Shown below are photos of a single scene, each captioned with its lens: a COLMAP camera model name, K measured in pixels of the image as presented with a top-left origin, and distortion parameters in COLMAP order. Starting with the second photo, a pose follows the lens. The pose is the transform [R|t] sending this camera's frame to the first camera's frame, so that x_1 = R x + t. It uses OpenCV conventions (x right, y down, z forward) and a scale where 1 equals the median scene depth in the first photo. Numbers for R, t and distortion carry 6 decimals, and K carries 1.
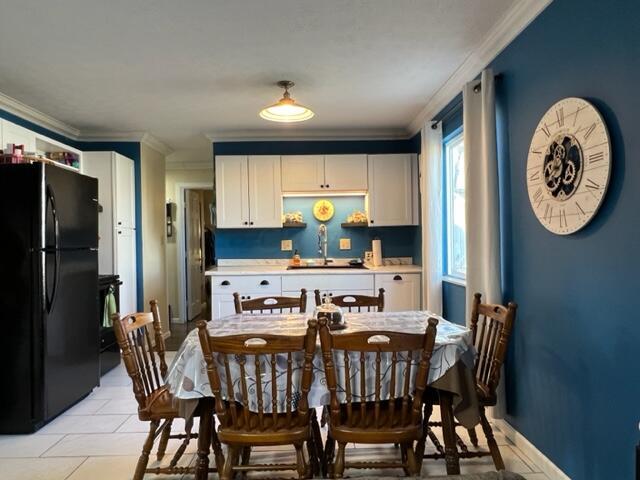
lens RADIAL K [[429.2, 0, 319.9], [0, 429.2, 241.4], [0, 0, 1]] dist [0.000687, 0.000136]
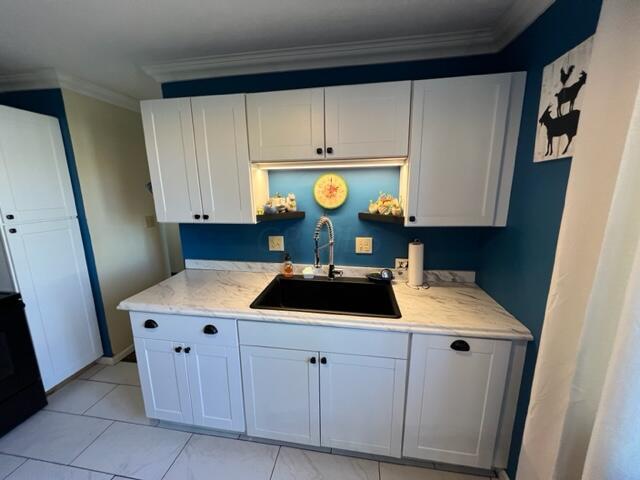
lens RADIAL K [[258.9, 0, 319.6], [0, 258.9, 239.1], [0, 0, 1]] dist [-0.001099, -0.000136]
pose [[0.983460, 0.038884, -0.176905, 0.062787], [-0.003267, 0.980335, 0.197316, -0.079782], [0.181099, -0.193474, 0.964246, 0.630149]]
